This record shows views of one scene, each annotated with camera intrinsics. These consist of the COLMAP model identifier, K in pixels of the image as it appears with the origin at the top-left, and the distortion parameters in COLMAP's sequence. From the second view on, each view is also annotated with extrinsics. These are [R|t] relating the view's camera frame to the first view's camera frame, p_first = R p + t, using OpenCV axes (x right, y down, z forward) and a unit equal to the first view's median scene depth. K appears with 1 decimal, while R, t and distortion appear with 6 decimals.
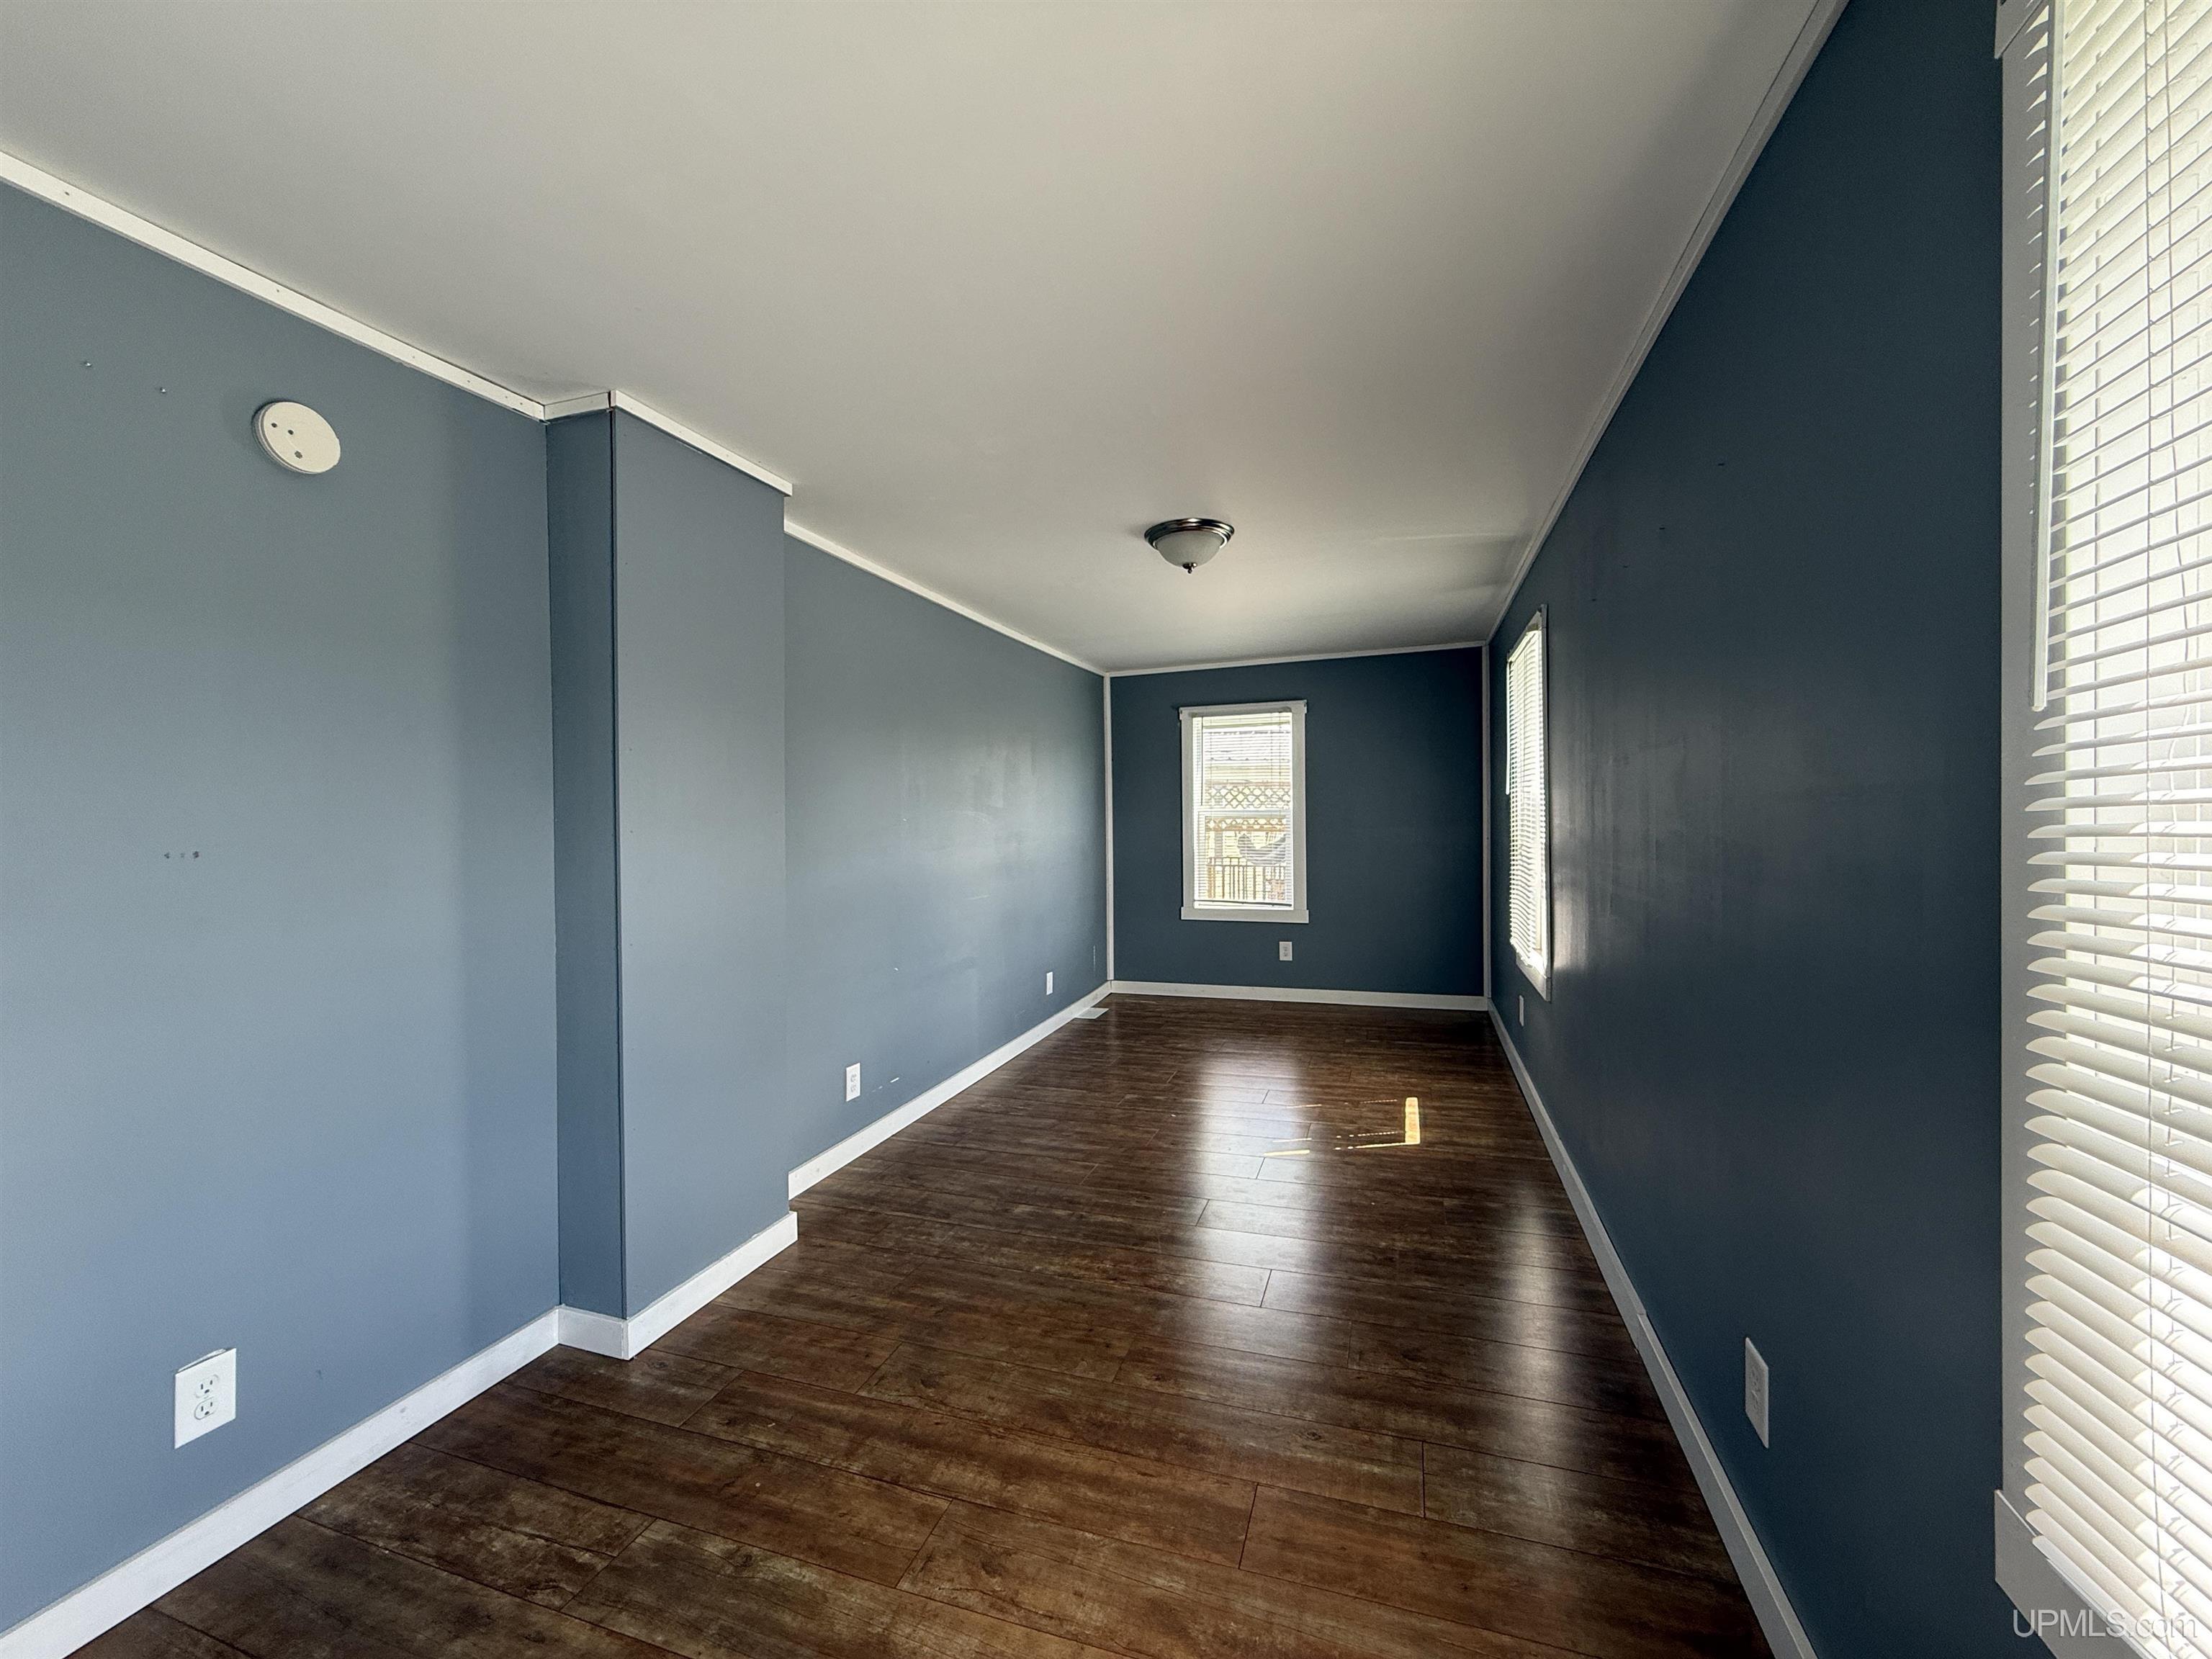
lens RADIAL K [[881.5, 0, 1116.9], [0, 881.5, 826.7], [0, 0, 1]] dist [-0.001459, 0.000577]
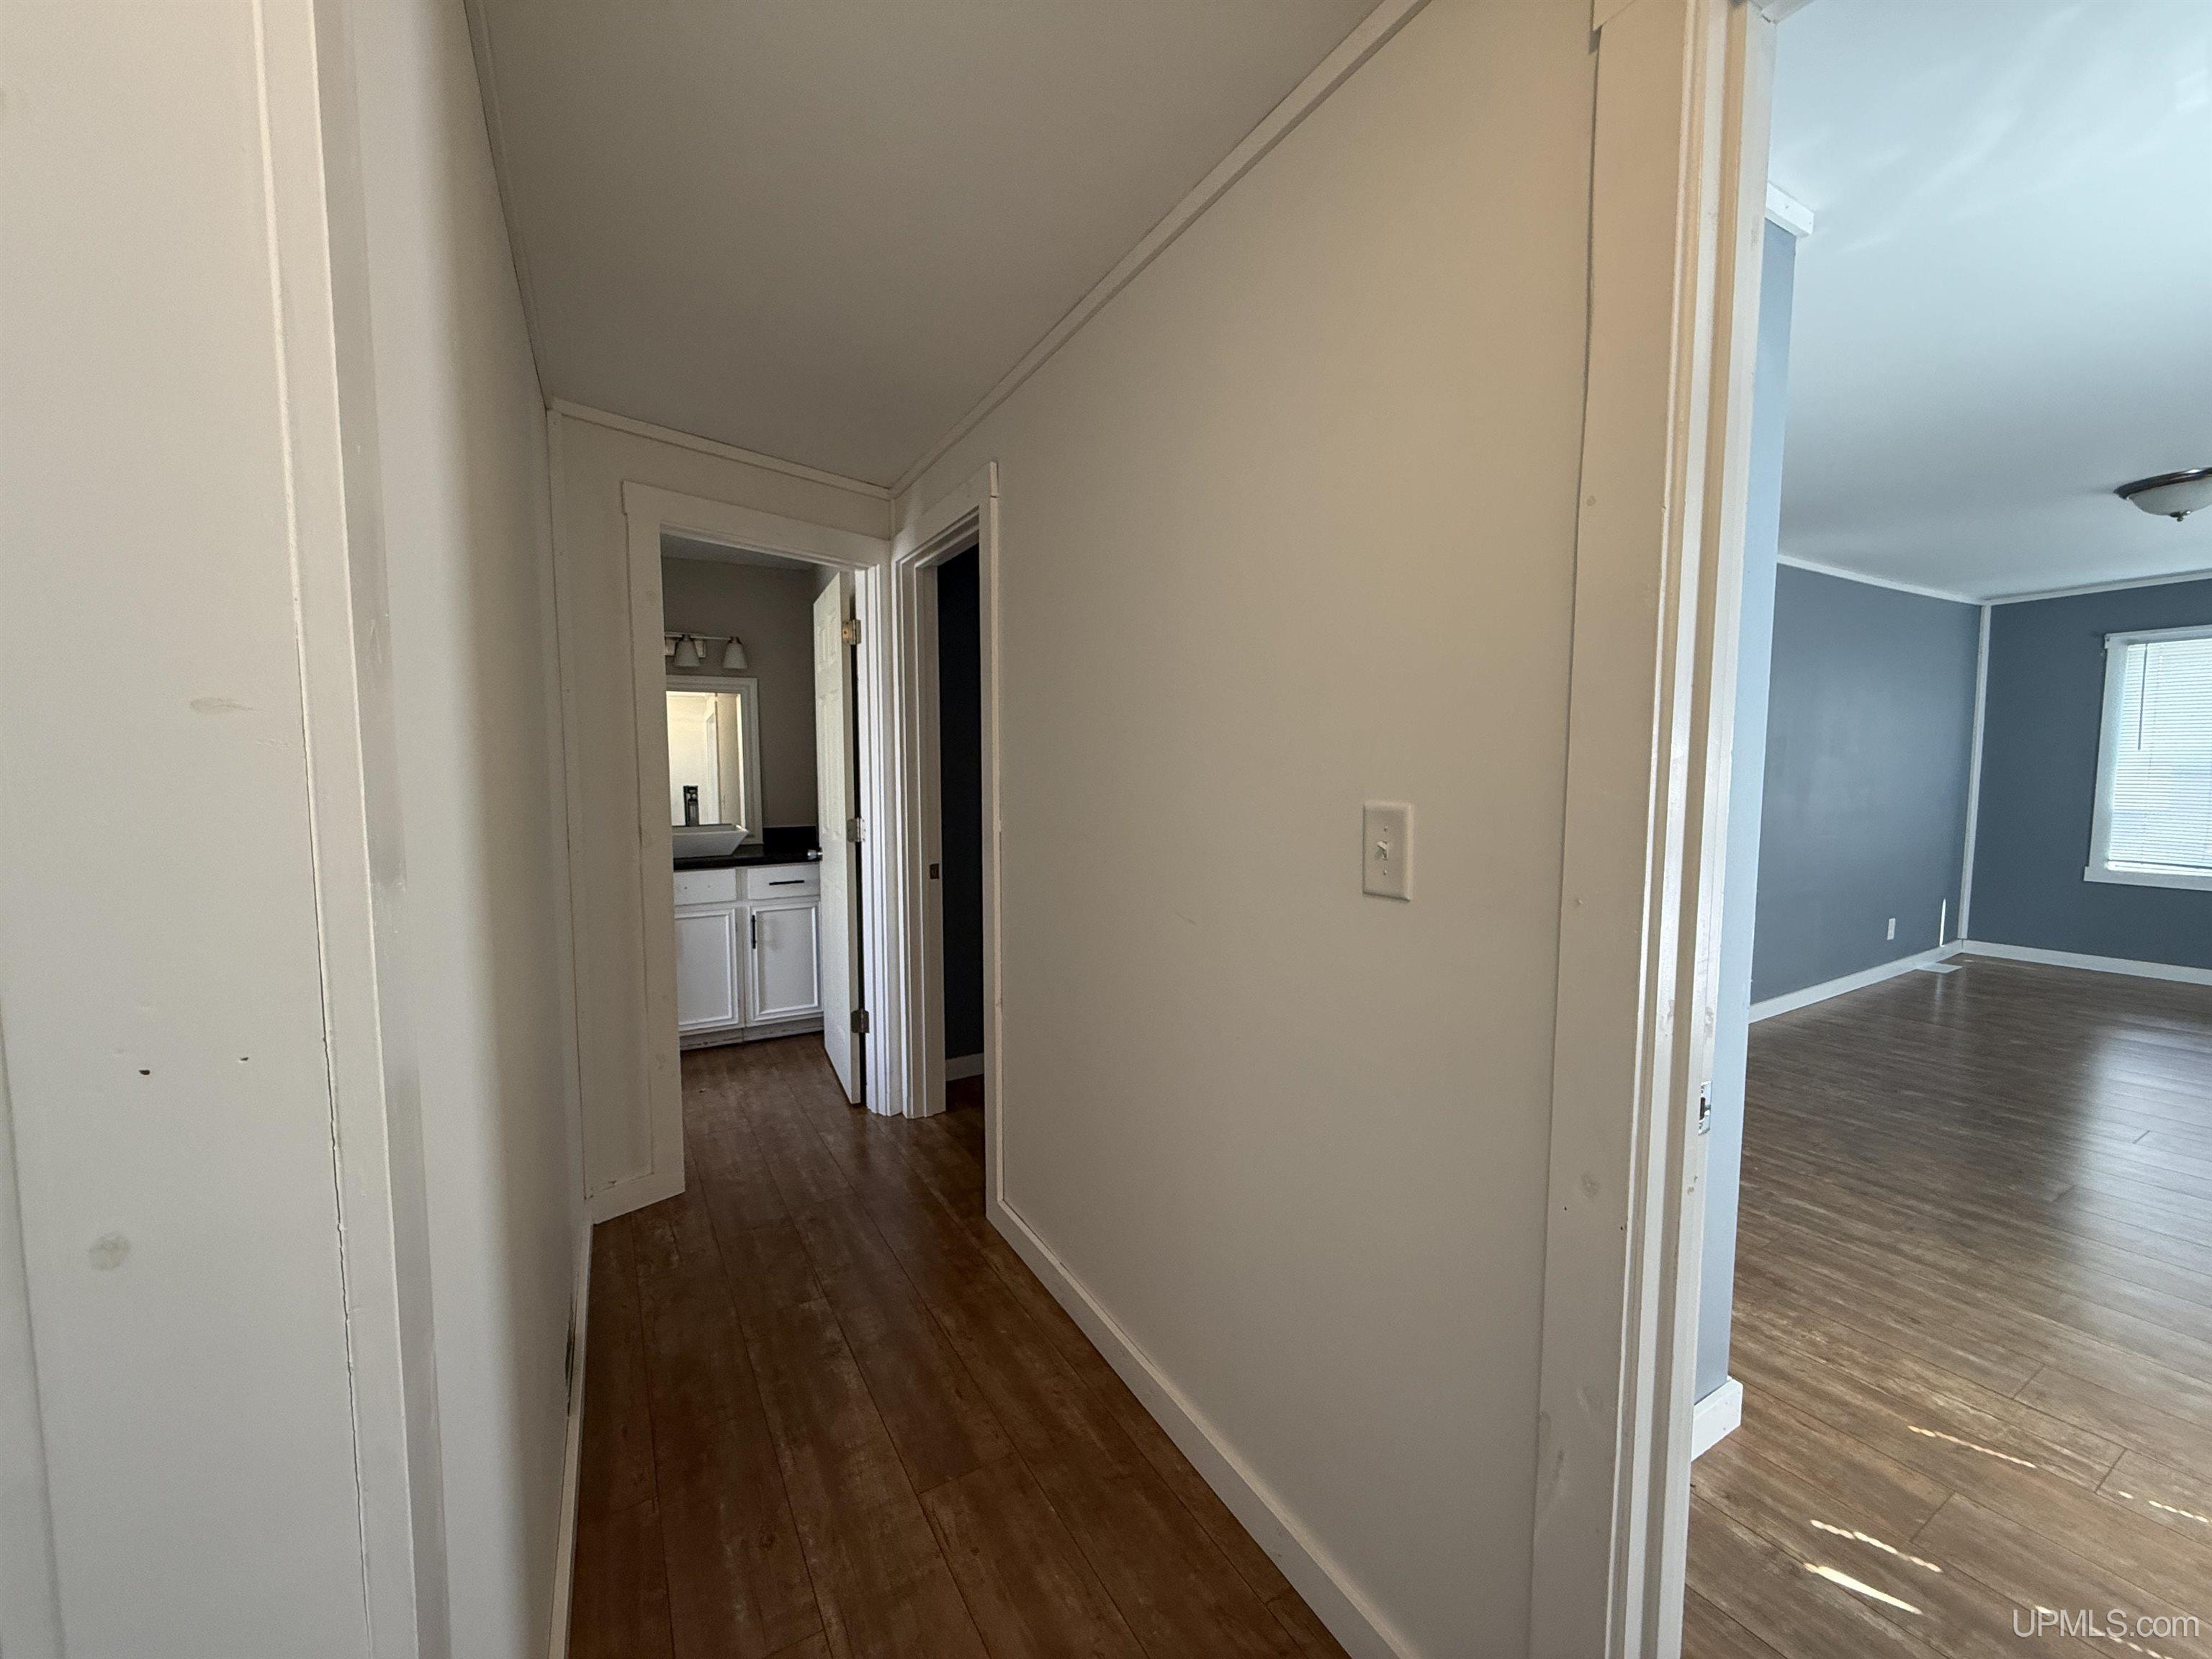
lens RADIAL K [[881.5, 0, 1105.4], [0, 881.5, 835.7], [0, 0, 1]] dist [-0.001459, 0.000577]
pose [[0.744355, 0.062610, -0.664842, -0.129223], [-0.007600, 0.996325, 0.085318, -0.011603], [0.667741, -0.058455, 0.742095, -0.531698]]
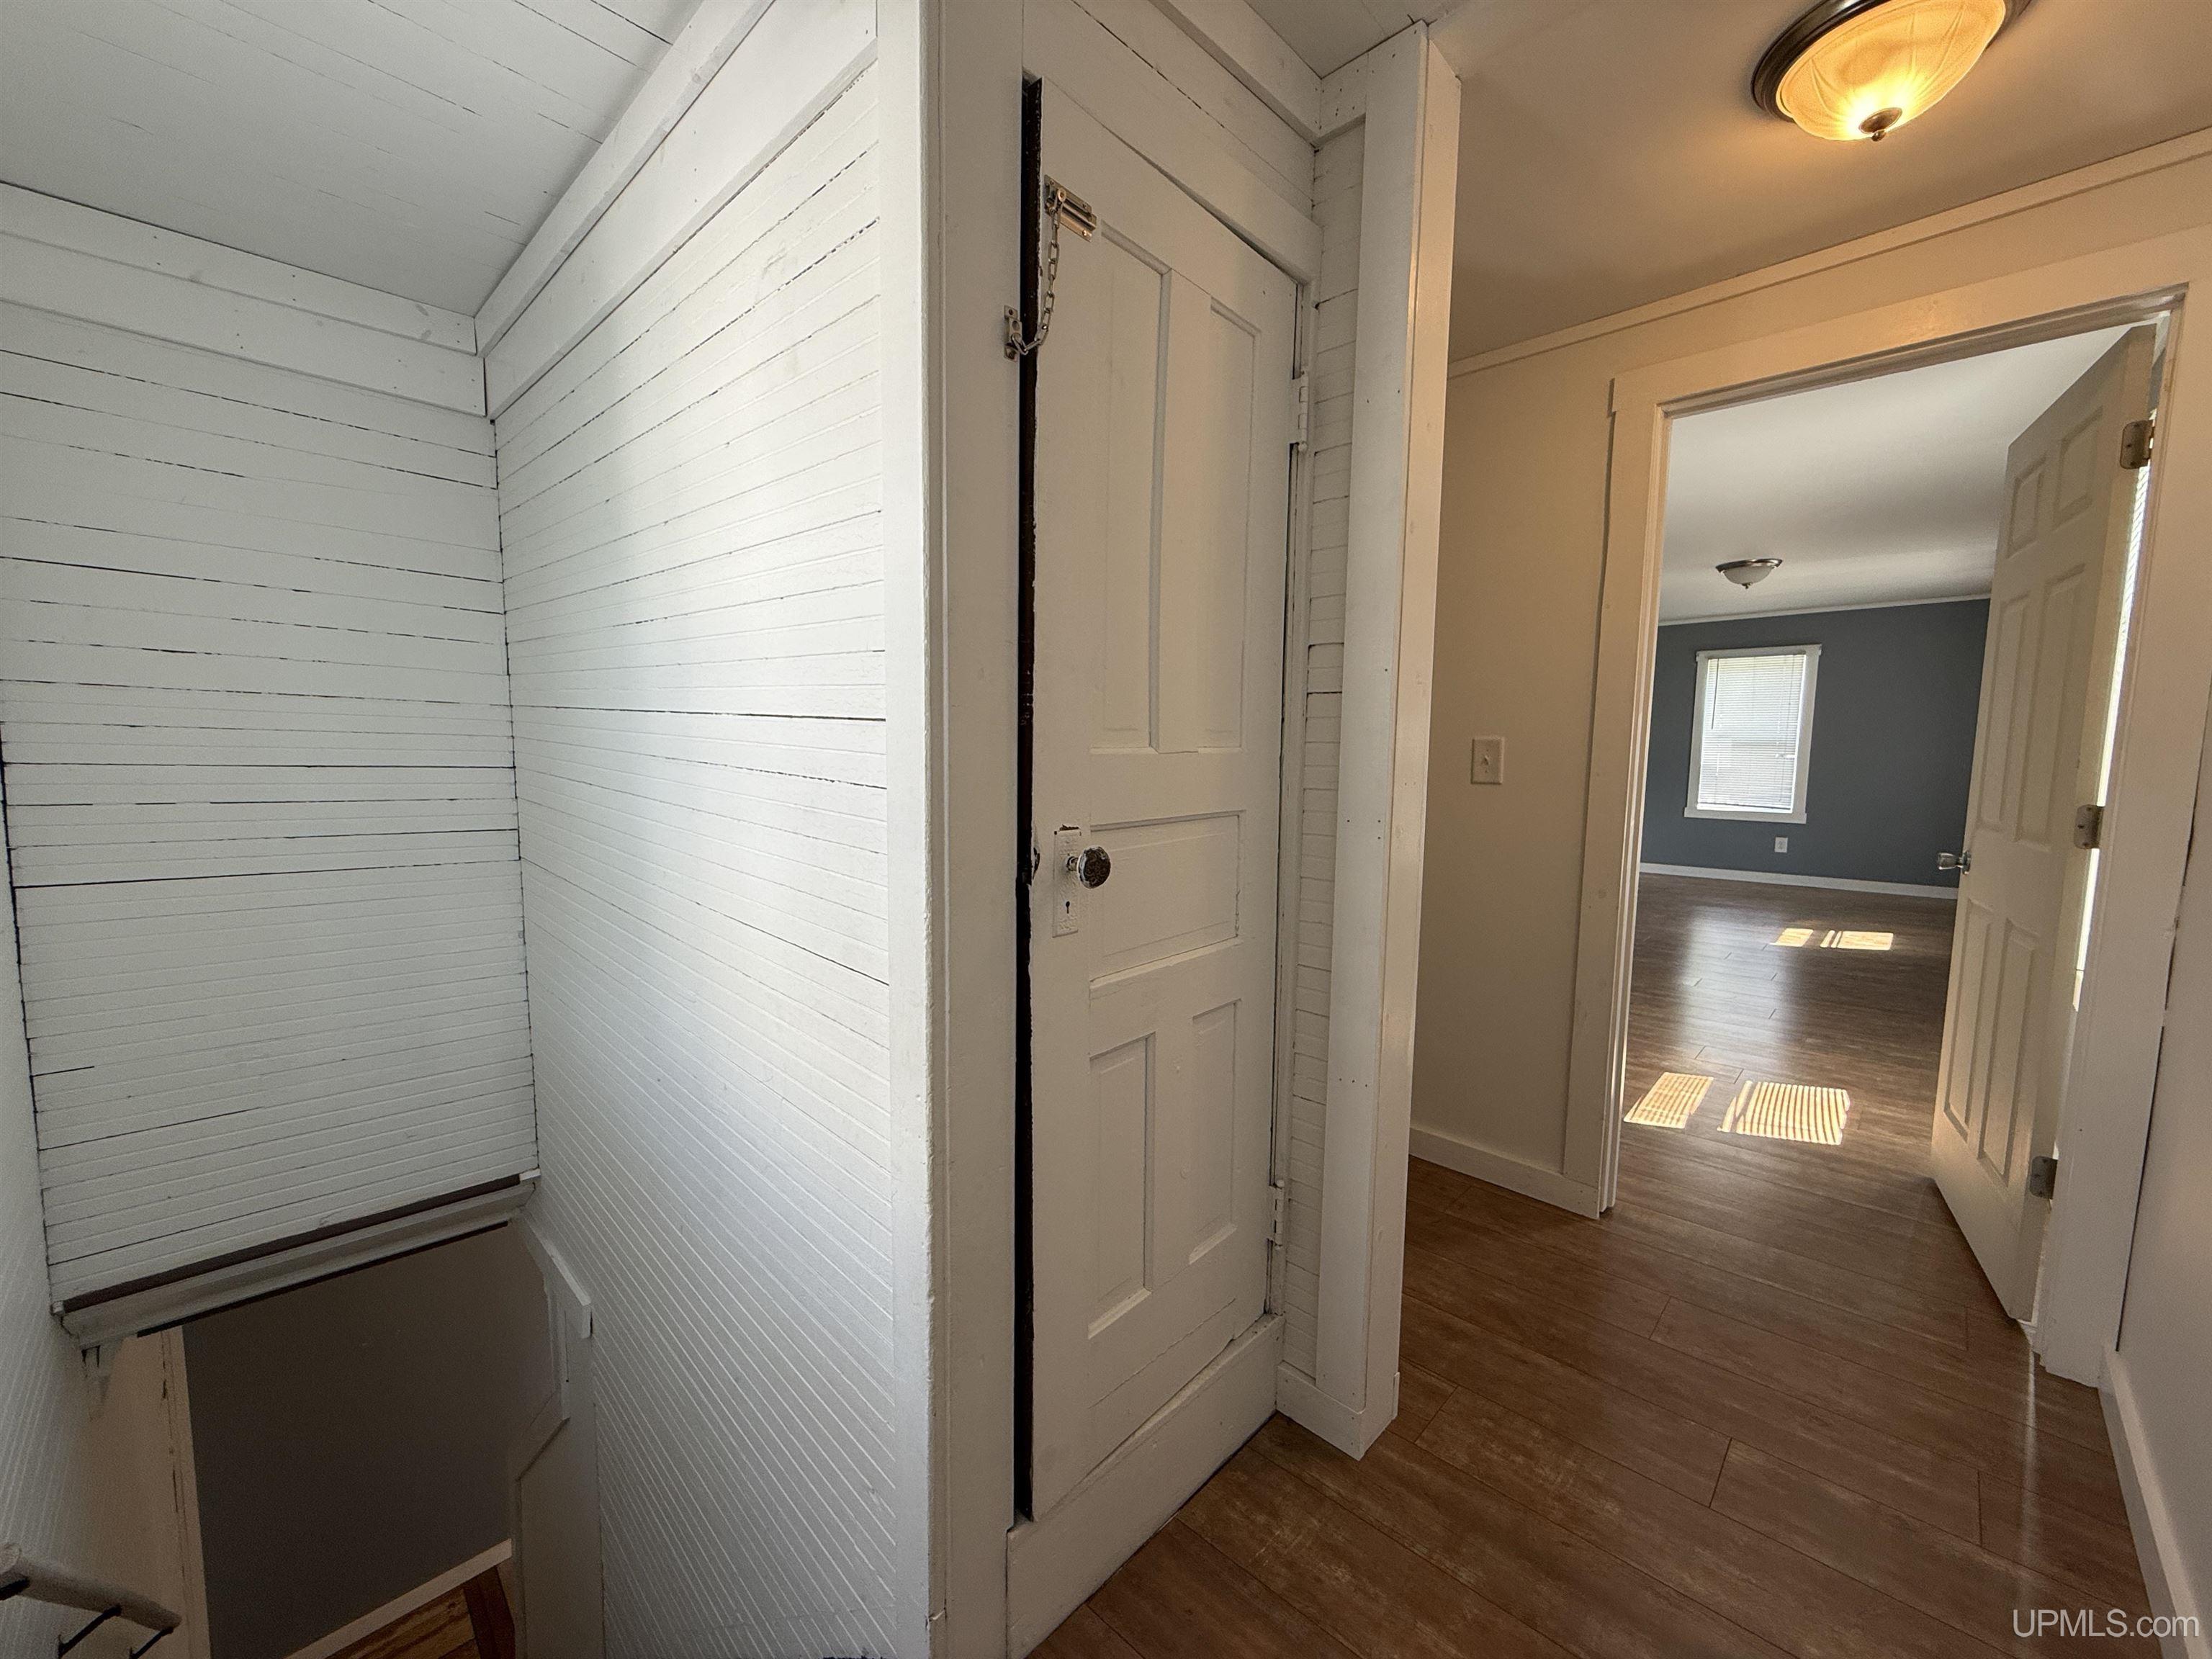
lens RADIAL K [[881.5, 0, 1105.8], [0, 881.5, 833.0], [0, 0, 1]] dist [-0.001459, 0.000577]
pose [[0.900940, 0.064443, -0.429133, -0.248117], [-0.020057, 0.994039, 0.107166, 0.011488], [0.433481, -0.087943, 0.896861, -0.984472]]
